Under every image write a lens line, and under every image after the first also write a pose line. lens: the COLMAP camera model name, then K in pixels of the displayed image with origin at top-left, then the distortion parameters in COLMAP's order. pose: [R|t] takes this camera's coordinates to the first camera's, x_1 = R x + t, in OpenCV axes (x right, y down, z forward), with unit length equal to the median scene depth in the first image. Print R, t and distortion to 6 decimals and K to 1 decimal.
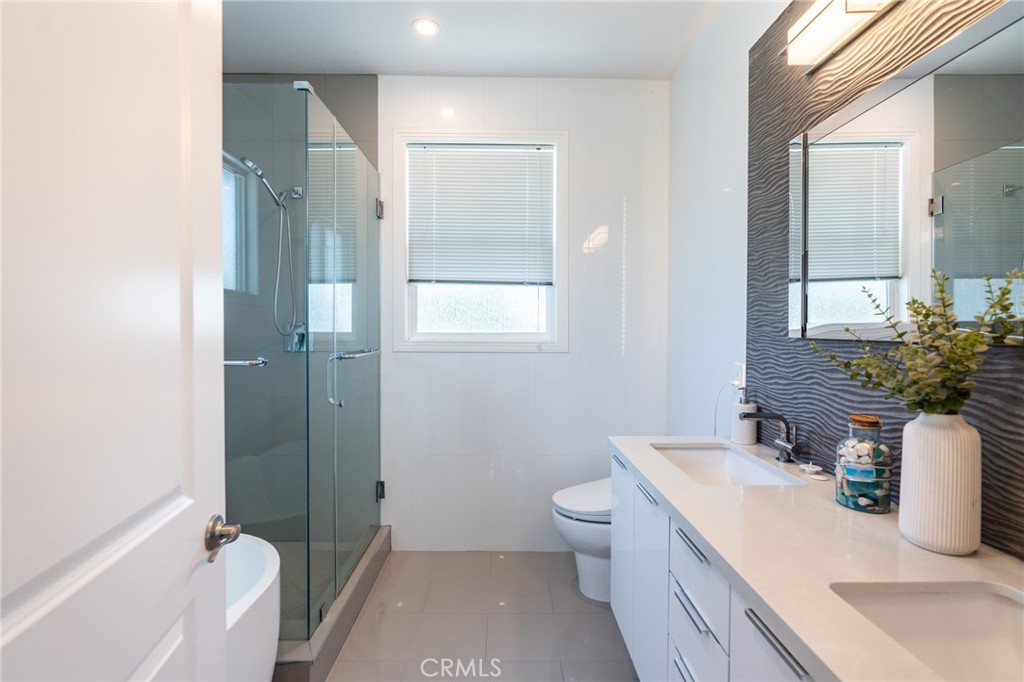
lens RADIAL K [[455.3, 0, 509.0], [0, 455.3, 340.7], [0, 0, 1]] dist [-0.021252, 0.007749]
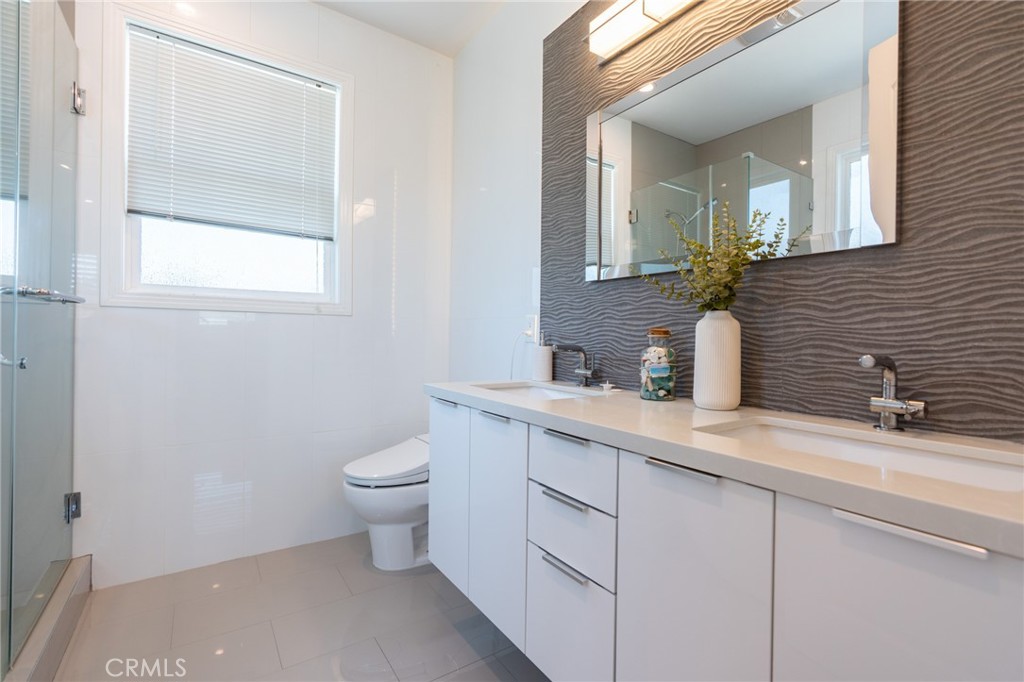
lens RADIAL K [[455.3, 0, 509.0], [0, 455.3, 340.7], [0, 0, 1]] dist [-0.021252, 0.007749]
pose [[0.833918, 0.006218, 0.551854, -0.187442], [0.000070, 0.999935, -0.011372, 0.148185], [-0.551889, 0.009522, 0.833863, 0.109517]]
